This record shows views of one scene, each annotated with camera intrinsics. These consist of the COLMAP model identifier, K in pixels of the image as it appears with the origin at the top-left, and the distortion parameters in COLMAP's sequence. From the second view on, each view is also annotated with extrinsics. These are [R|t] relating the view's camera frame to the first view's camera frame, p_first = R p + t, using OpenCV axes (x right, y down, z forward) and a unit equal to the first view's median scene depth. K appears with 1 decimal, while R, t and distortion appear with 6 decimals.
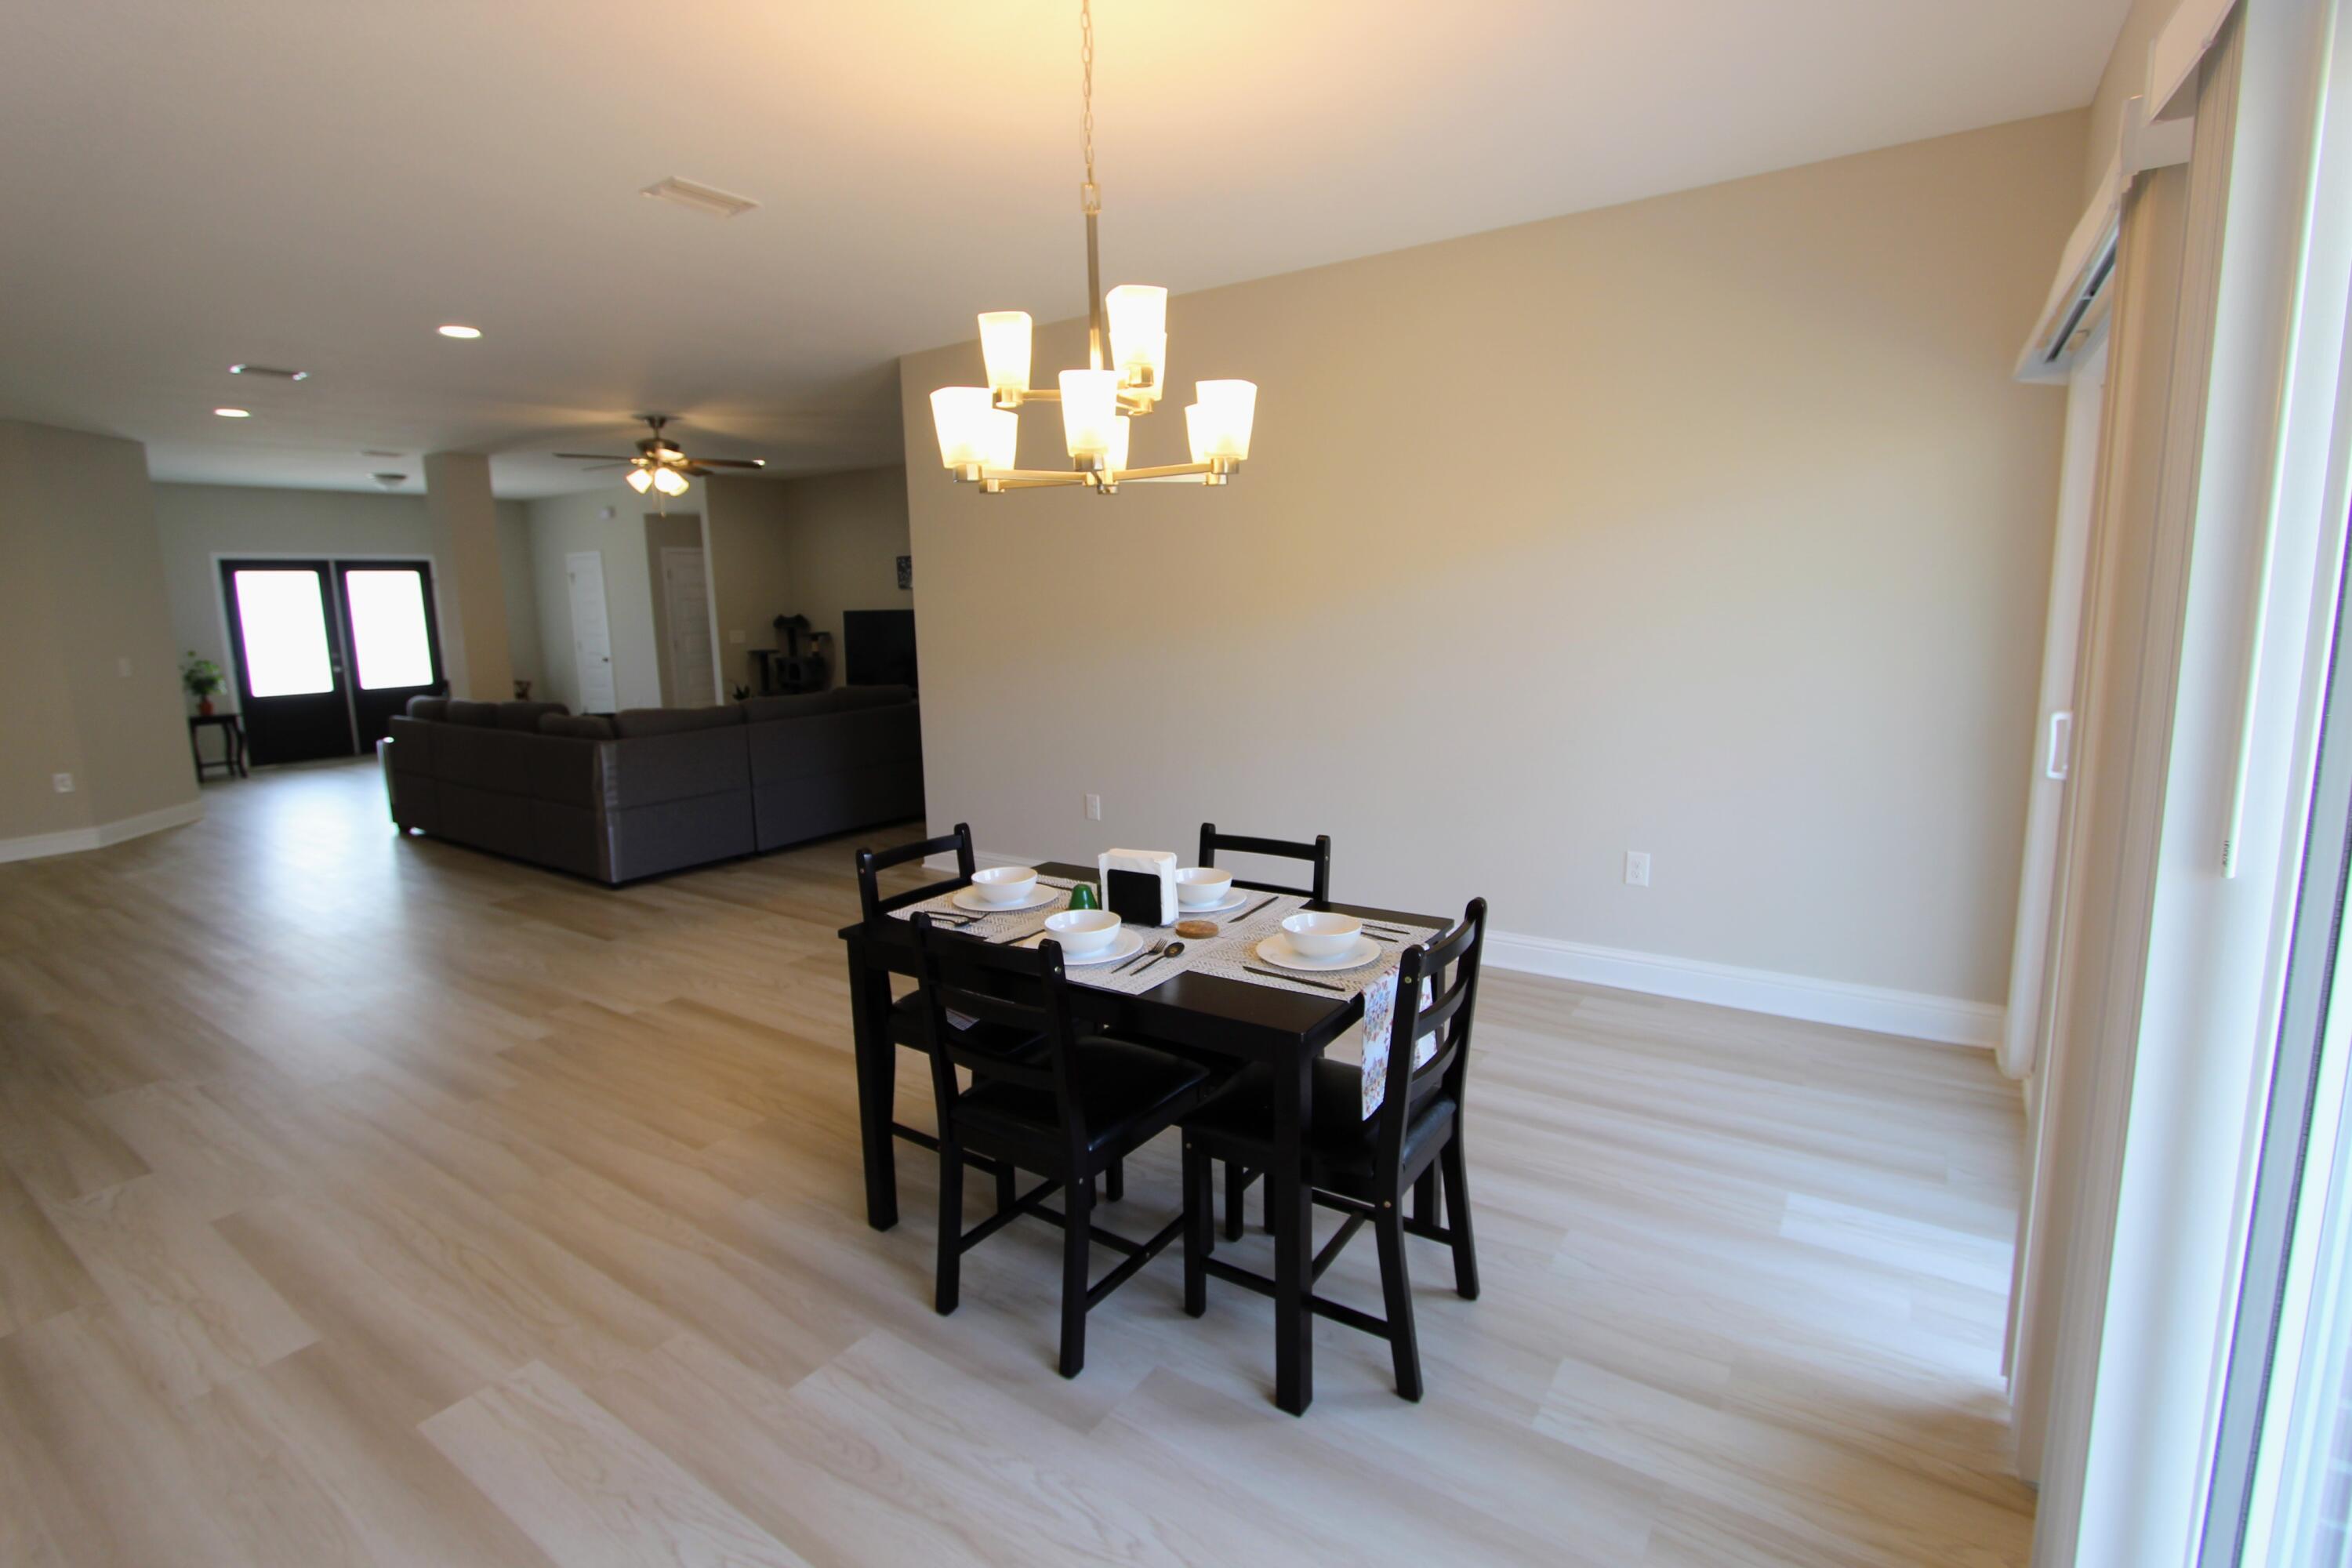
lens RADIAL K [[1104.7, 0, 1180.1], [0, 1104.7, 769.9], [0, 0, 1]] dist [-0.019462, 0.003819]
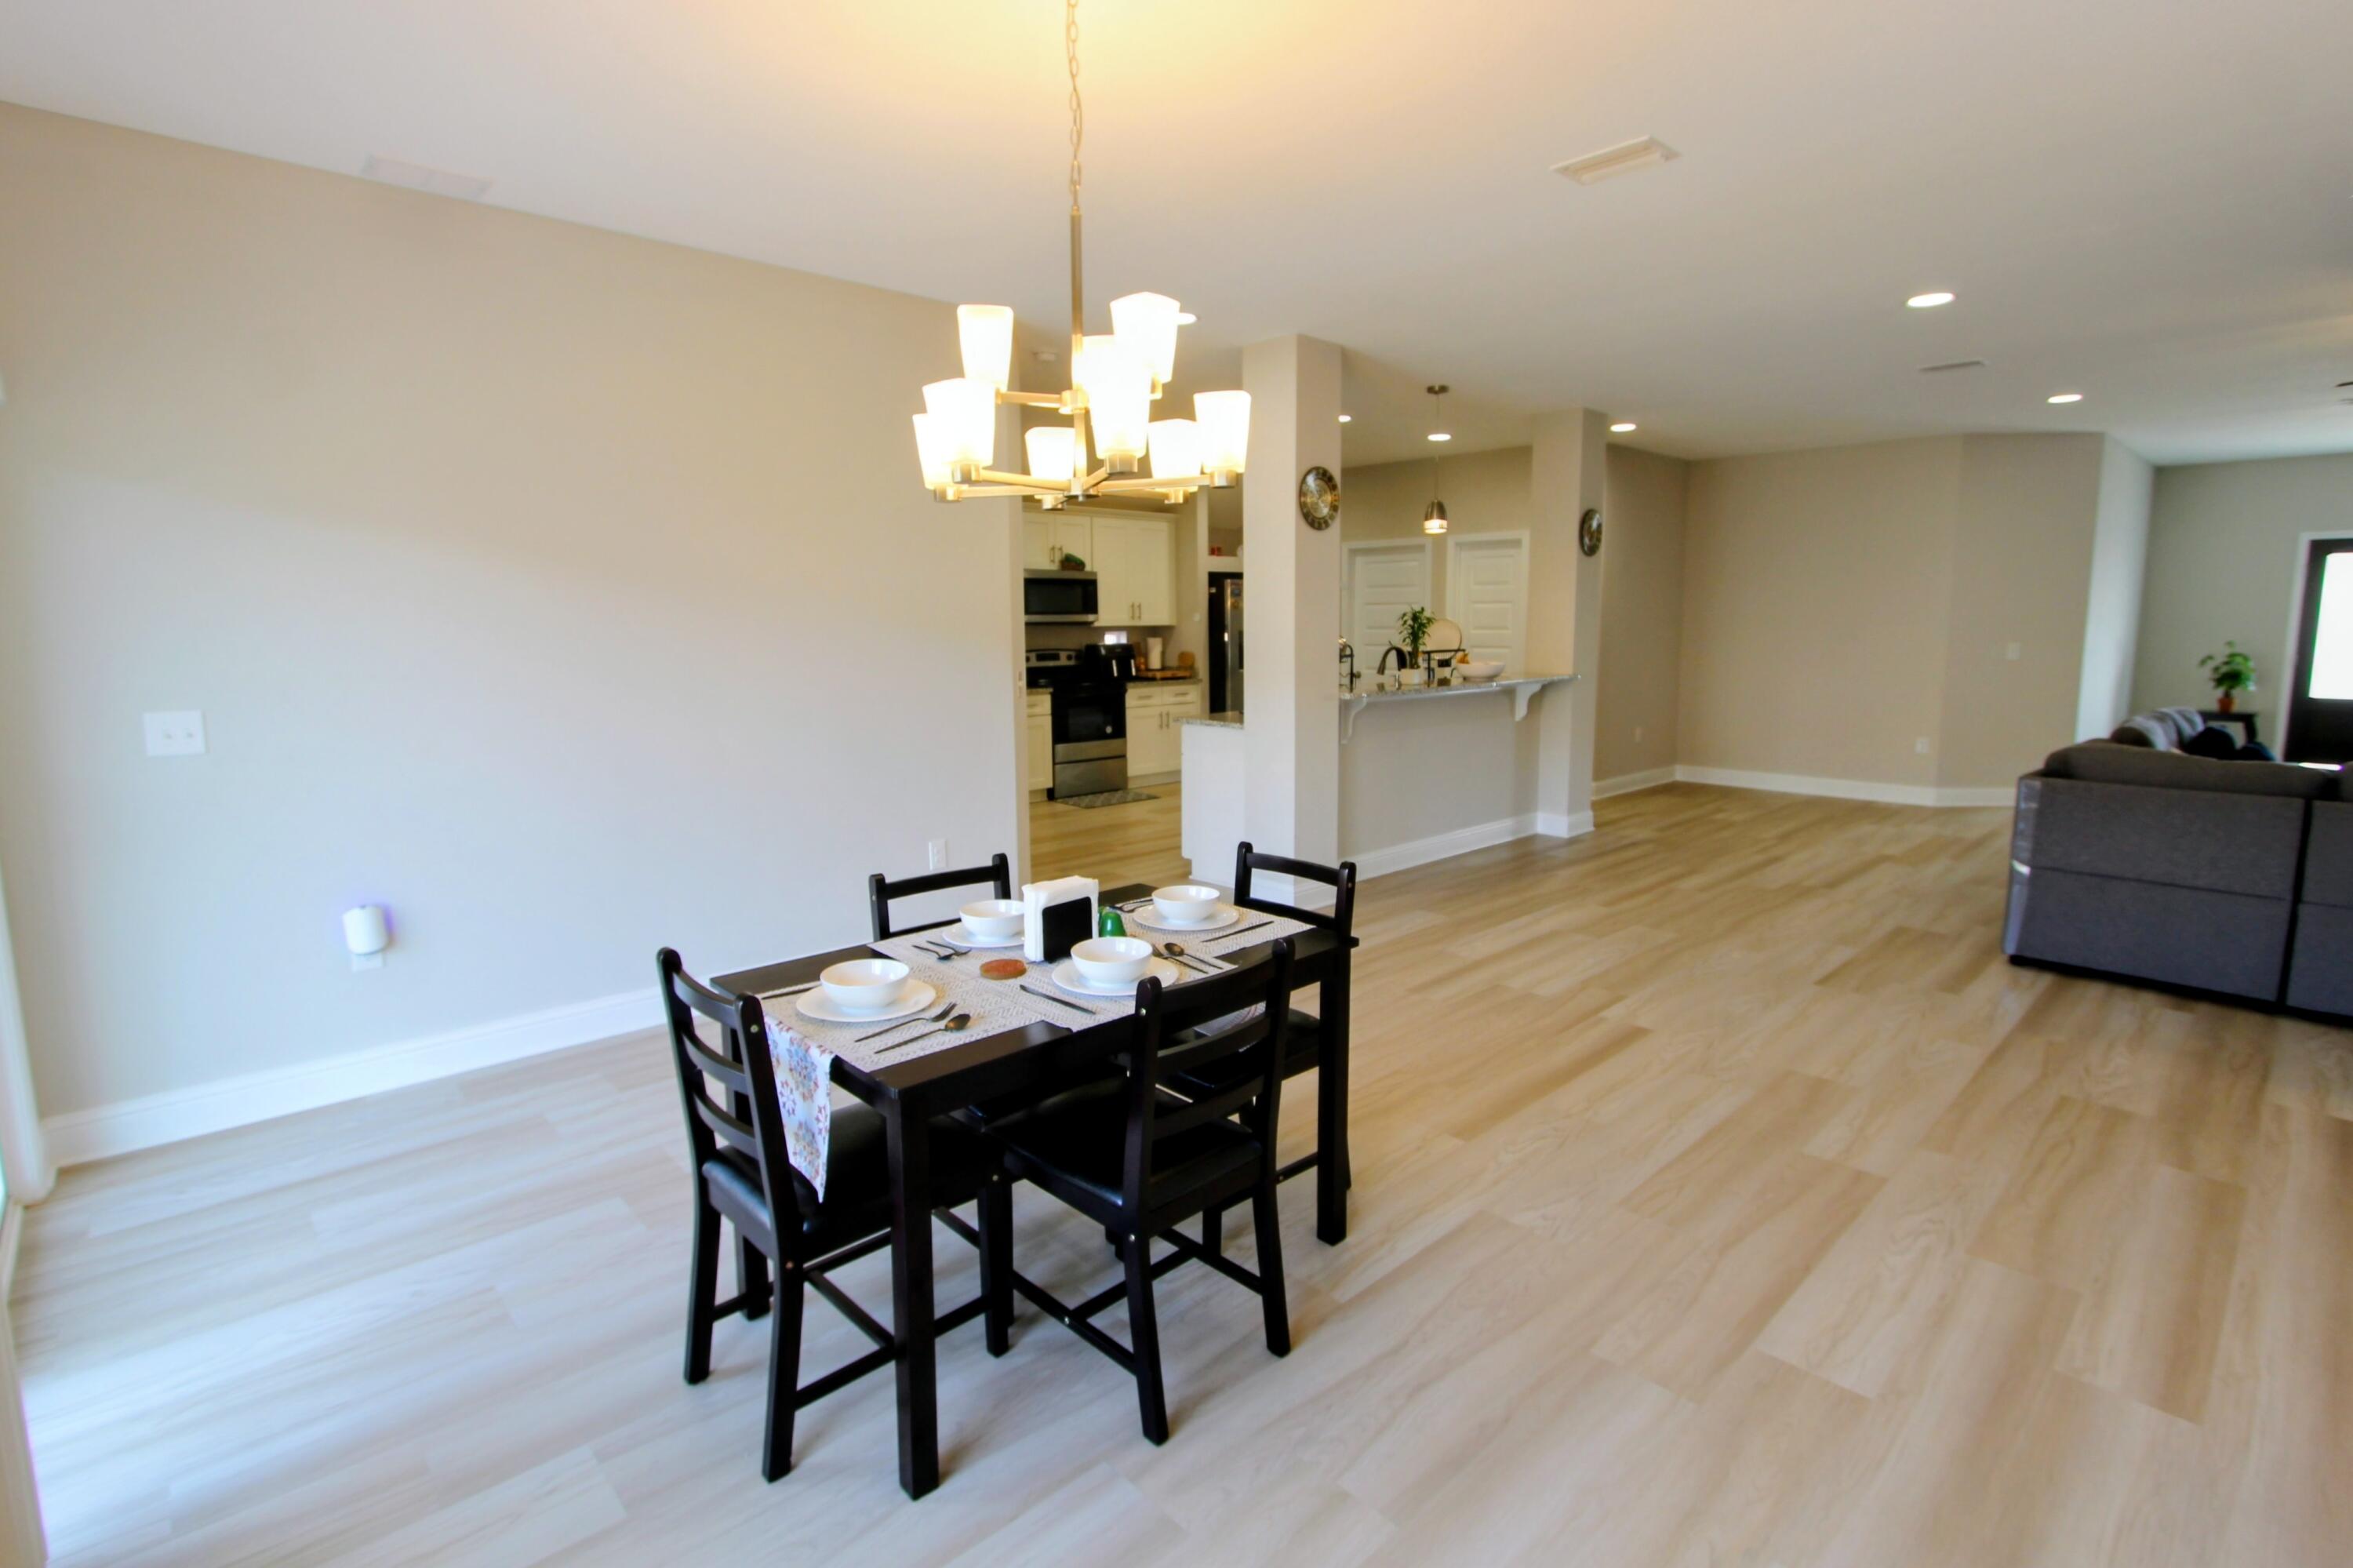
lens RADIAL K [[1105.2, 0, 1154.3], [0, 1105.2, 776.4], [0, 0, 1]] dist [-0.019462, 0.003819]
pose [[-0.221215, 0.166688, -0.960874, 0.192534], [-0.140497, 0.969559, 0.200540, -0.049759], [0.965051, 0.179363, -0.191062, 0.285113]]
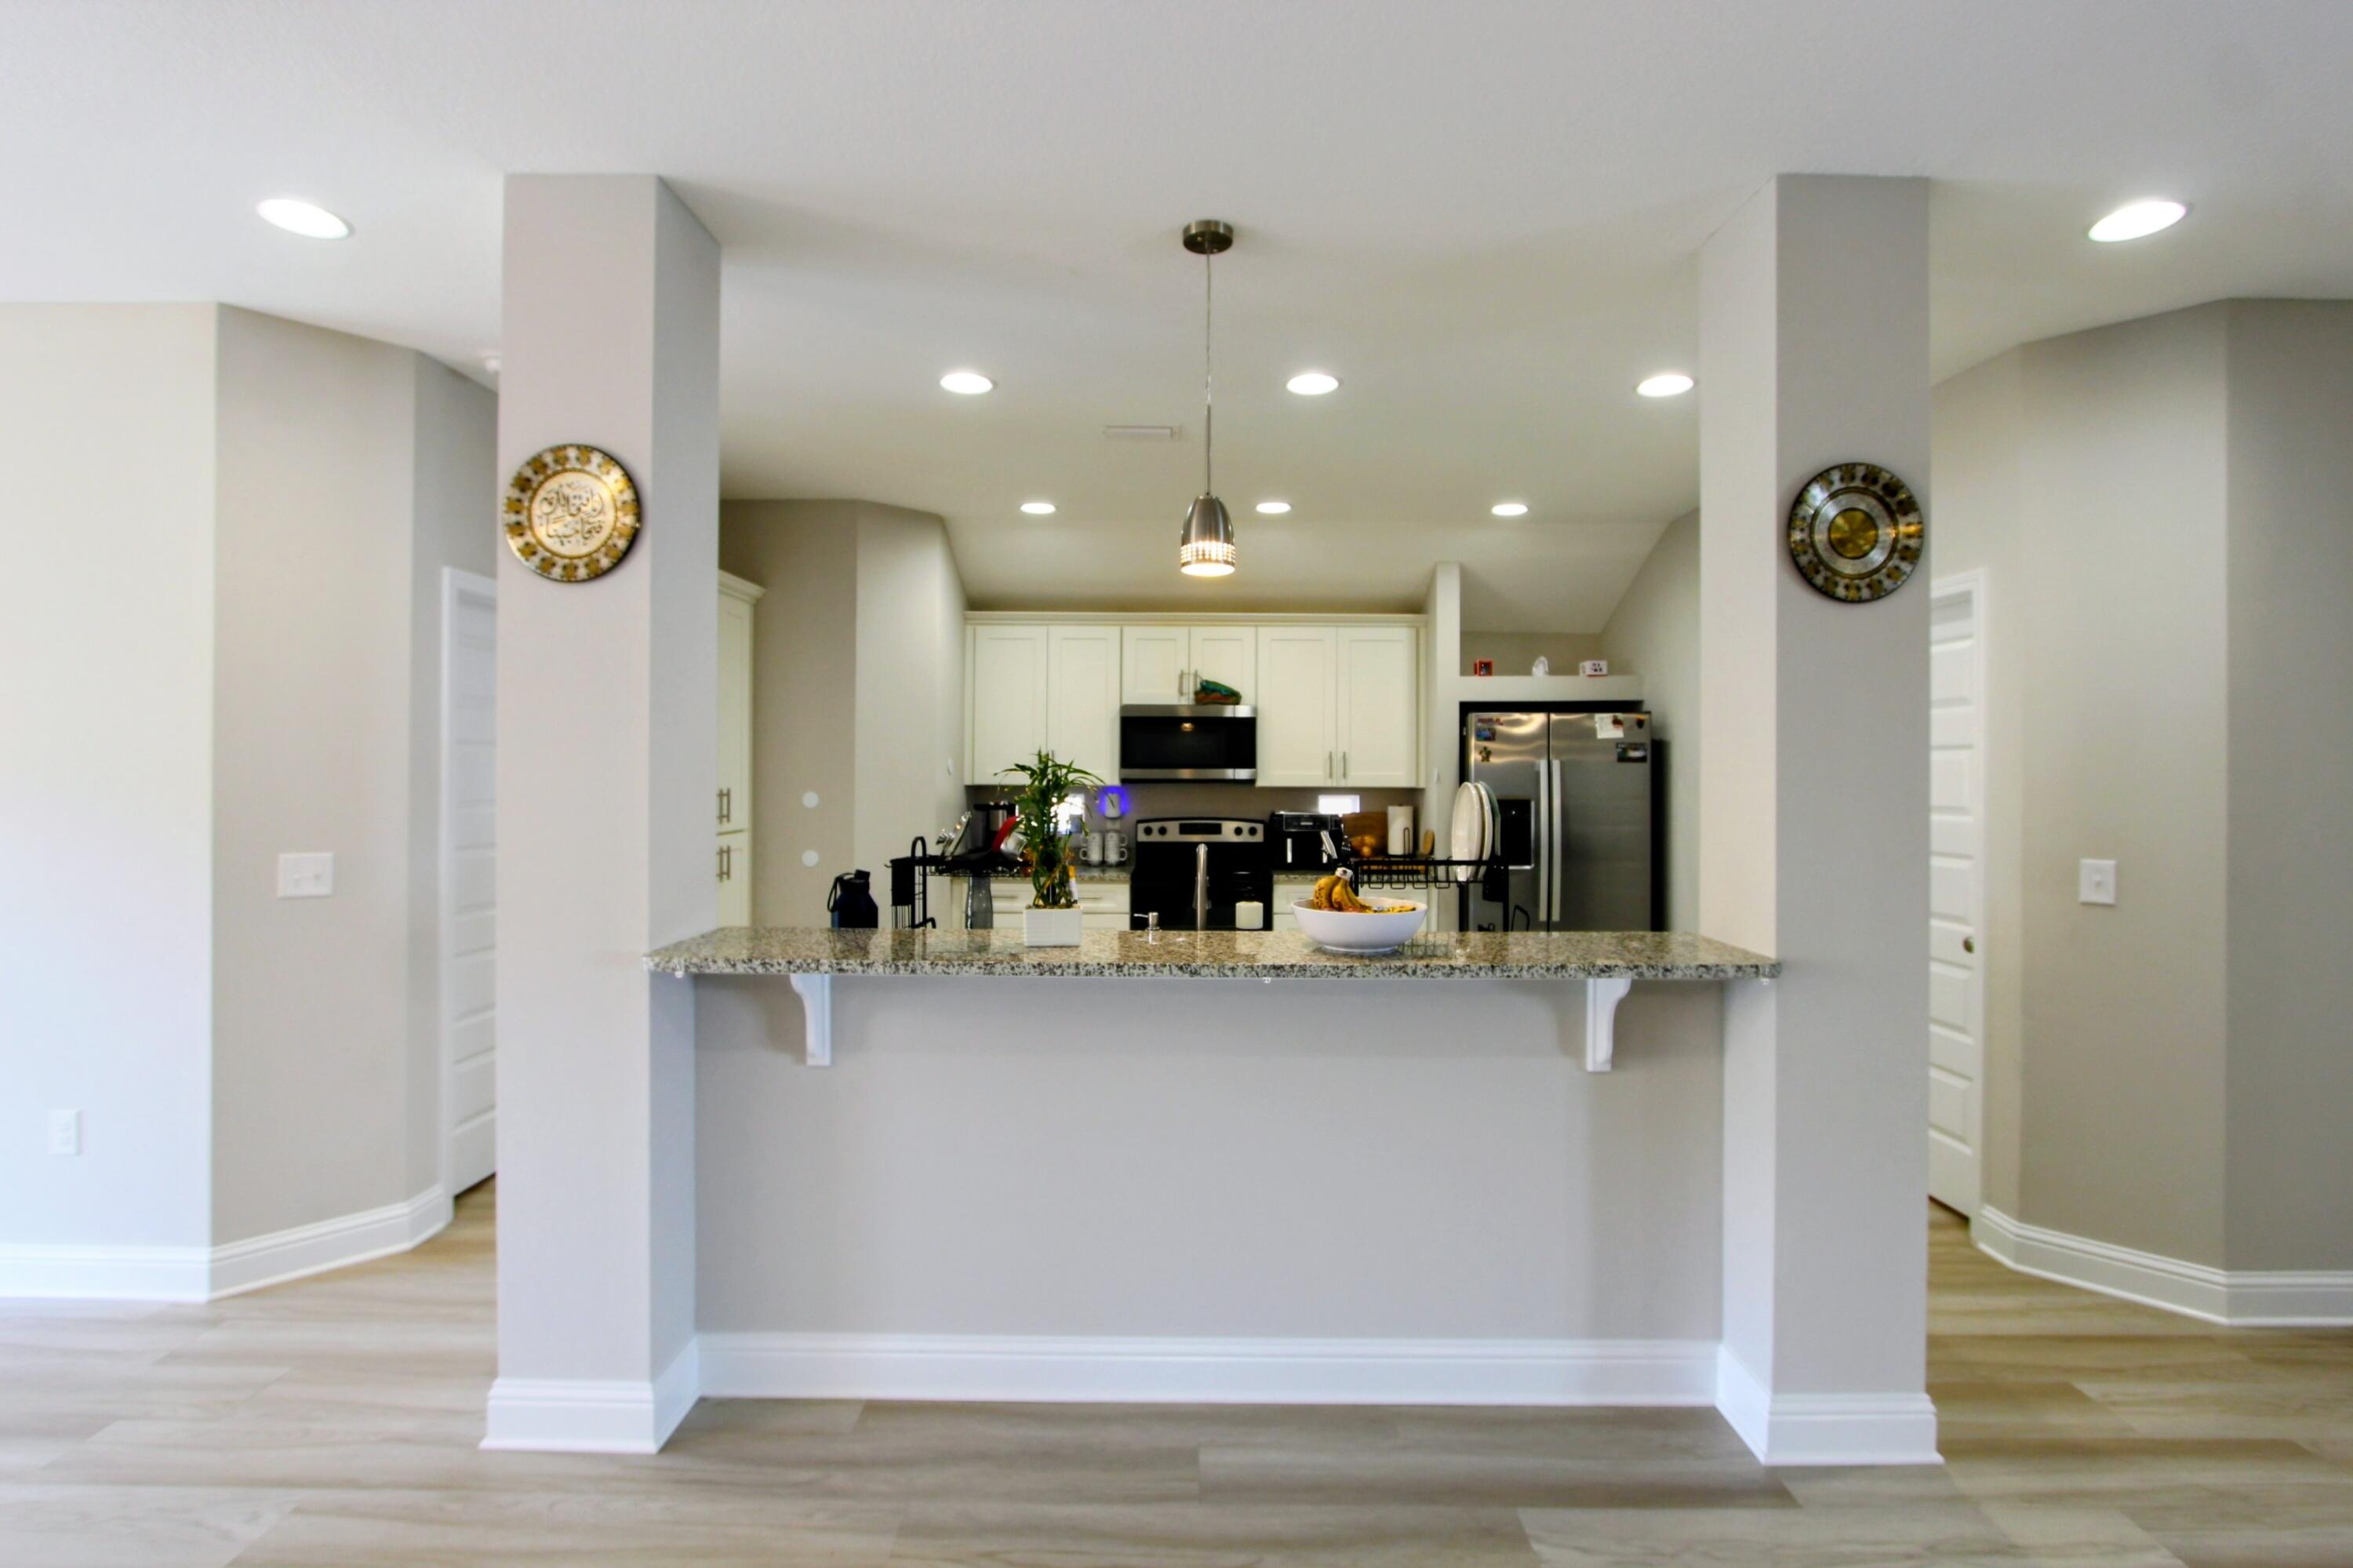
lens RADIAL K [[1105.2, 0, 1166.7], [0, 1105.2, 772.9], [0, 0, 1]] dist [-0.019462, 0.003819]
pose [[-0.826894, 0.018846, -0.562042, -0.292973], [-0.074890, 0.986846, 0.143271, -0.069700], [0.557349, 0.160561, -0.814605, 0.497283]]
